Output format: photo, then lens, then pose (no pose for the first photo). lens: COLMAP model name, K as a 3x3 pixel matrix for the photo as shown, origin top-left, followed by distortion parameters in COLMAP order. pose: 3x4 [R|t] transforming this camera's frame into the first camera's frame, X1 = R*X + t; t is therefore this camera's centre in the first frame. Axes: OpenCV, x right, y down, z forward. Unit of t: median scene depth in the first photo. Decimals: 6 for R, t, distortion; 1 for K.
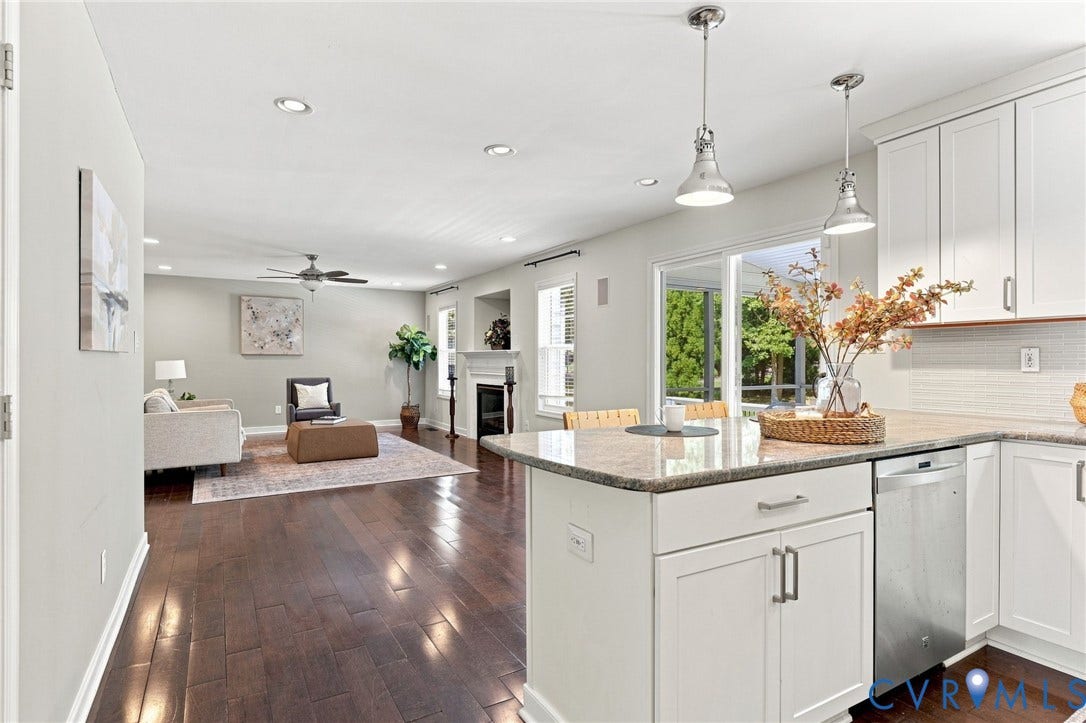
lens RADIAL K [[557.0, 0, 539.1], [0, 557.0, 361.2], [0, 0, 1]] dist [-0.002050, -0.001187]
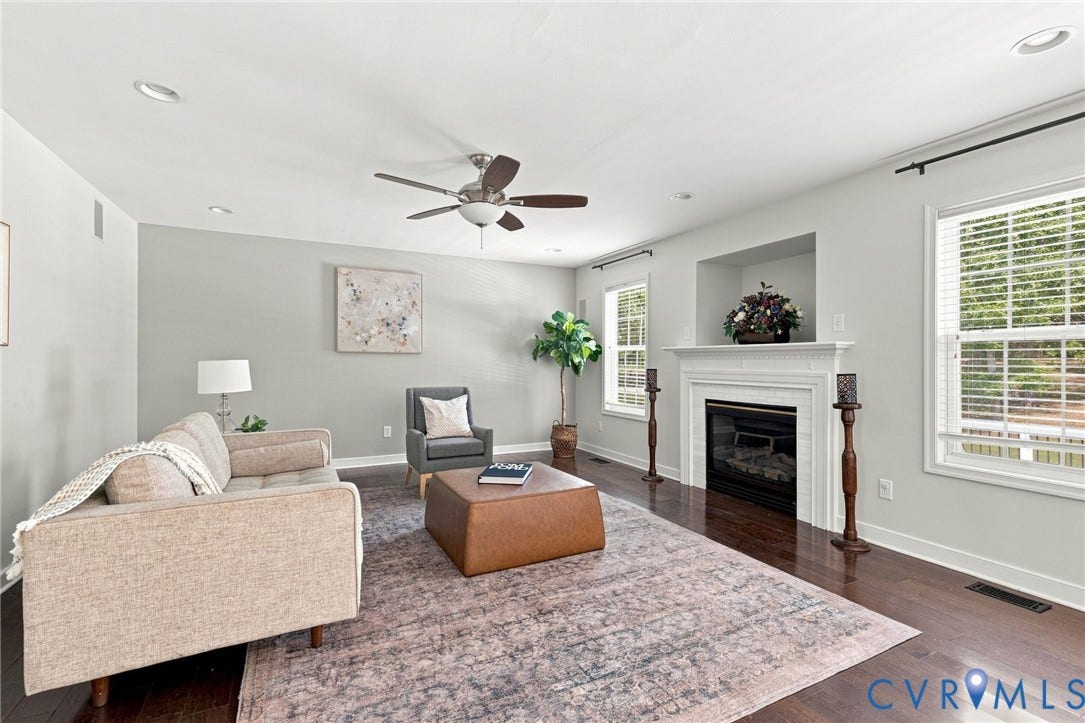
lens RADIAL K [[484.0, 0, 536.7], [0, 484.0, 364.1], [0, 0, 1]] dist [0.008286, 0.000067]
pose [[0.996940, 0.003177, -0.078111, -0.242819], [-0.002685, 0.999976, 0.006402, -0.001820], [0.078130, -0.006173, 0.996924, 0.421528]]
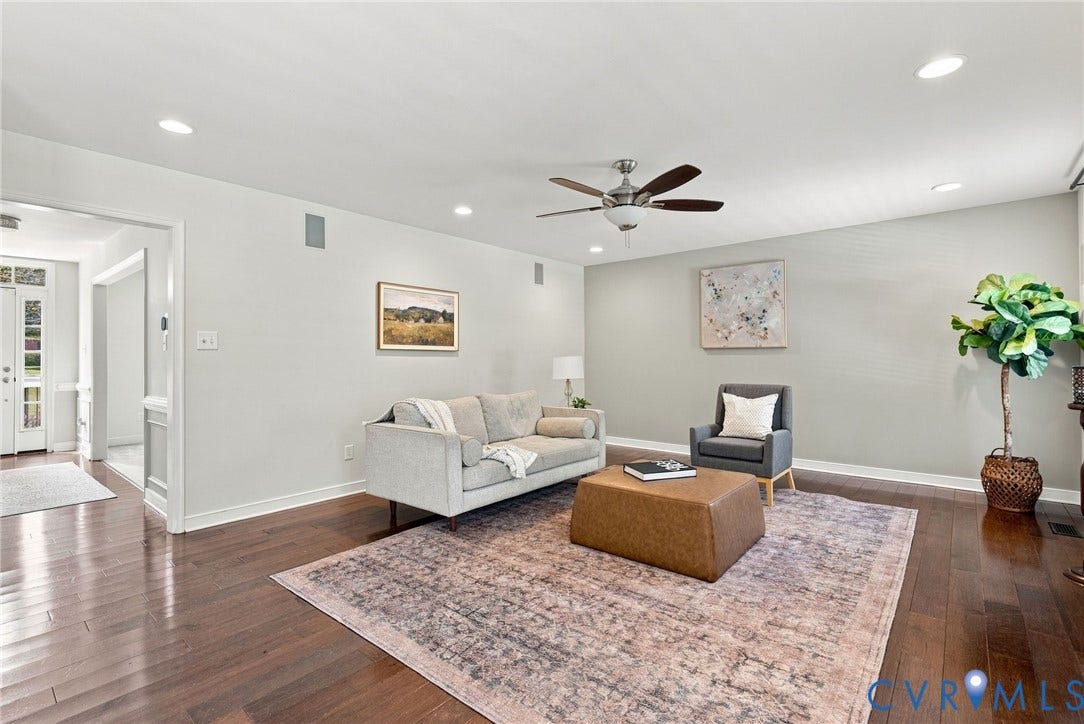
lens RADIAL K [[491.7, 0, 542.0], [0, 491.7, 362.0], [0, 0, 1]] dist [0.002393, 0.000050]
pose [[0.330696, 0.004463, -0.943727, 0.015318], [0.004964, 0.999967, 0.006468, 0.000545], [0.943724, -0.006823, 0.330662, 0.580655]]
